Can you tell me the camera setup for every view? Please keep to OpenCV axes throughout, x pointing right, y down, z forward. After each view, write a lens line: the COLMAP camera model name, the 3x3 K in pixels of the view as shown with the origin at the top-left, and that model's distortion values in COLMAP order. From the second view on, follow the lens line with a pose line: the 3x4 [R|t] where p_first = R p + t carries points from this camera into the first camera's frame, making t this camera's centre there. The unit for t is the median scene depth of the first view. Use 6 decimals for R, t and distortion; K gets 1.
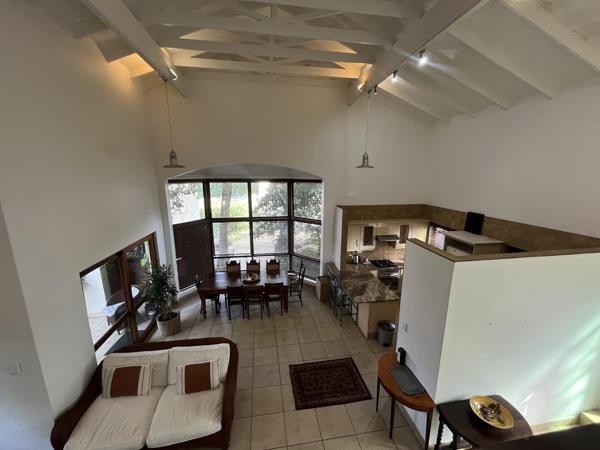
lens RADIAL K [[244.1, 0, 299.0], [0, 244.1, 224.0], [0, 0, 1]] dist [-0.000480, -0.000026]
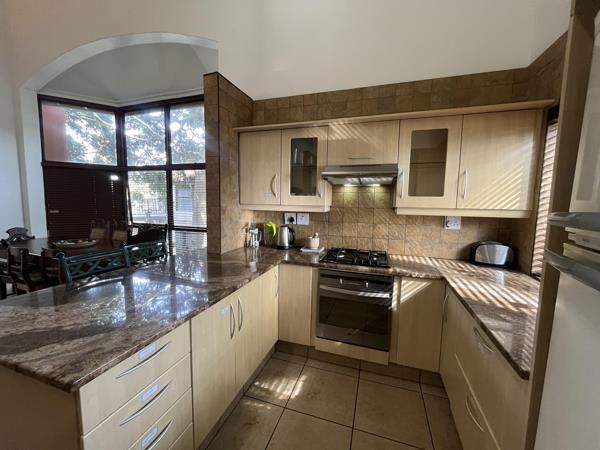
lens RADIAL K [[244.1, 0, 299.0], [0, 244.1, 224.0], [0, 0, 1]] dist [-0.000480, -0.000026]
pose [[0.885668, 0.053698, -0.461204, 0.497320], [-0.108042, 0.989859, -0.092227, 0.182996], [0.451575, 0.131512, 0.882488, 0.785982]]
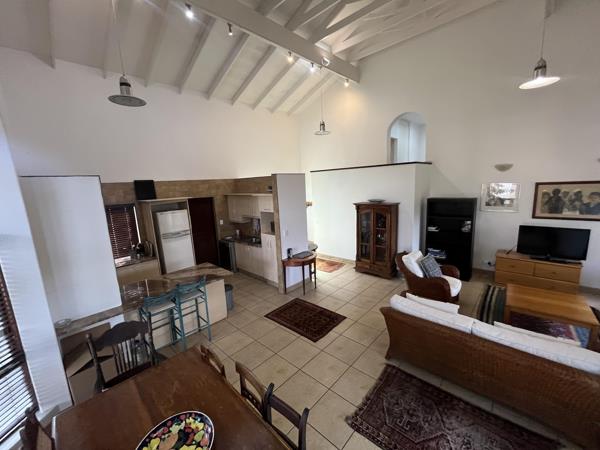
lens RADIAL K [[244.1, 0, 299.0], [0, 244.1, 224.0], [0, 0, 1]] dist [-0.000480, -0.000026]
pose [[-0.609978, -0.107411, 0.785105, -0.455713], [0.213367, 0.931916, 0.293269, -0.031853], [-0.763153, 0.346403, -0.545530, 1.013594]]
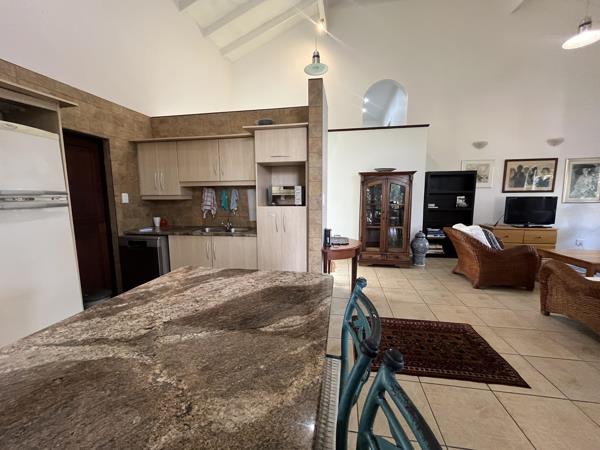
lens RADIAL K [[244.1, 0, 299.0], [0, 244.1, 224.0], [0, 0, 1]] dist [-0.000480, -0.000026]
pose [[-0.943103, -0.034187, 0.330740, 0.140553], [0.075216, 0.946980, 0.312364, 0.138471], [-0.323883, 0.319468, -0.890528, 1.036513]]
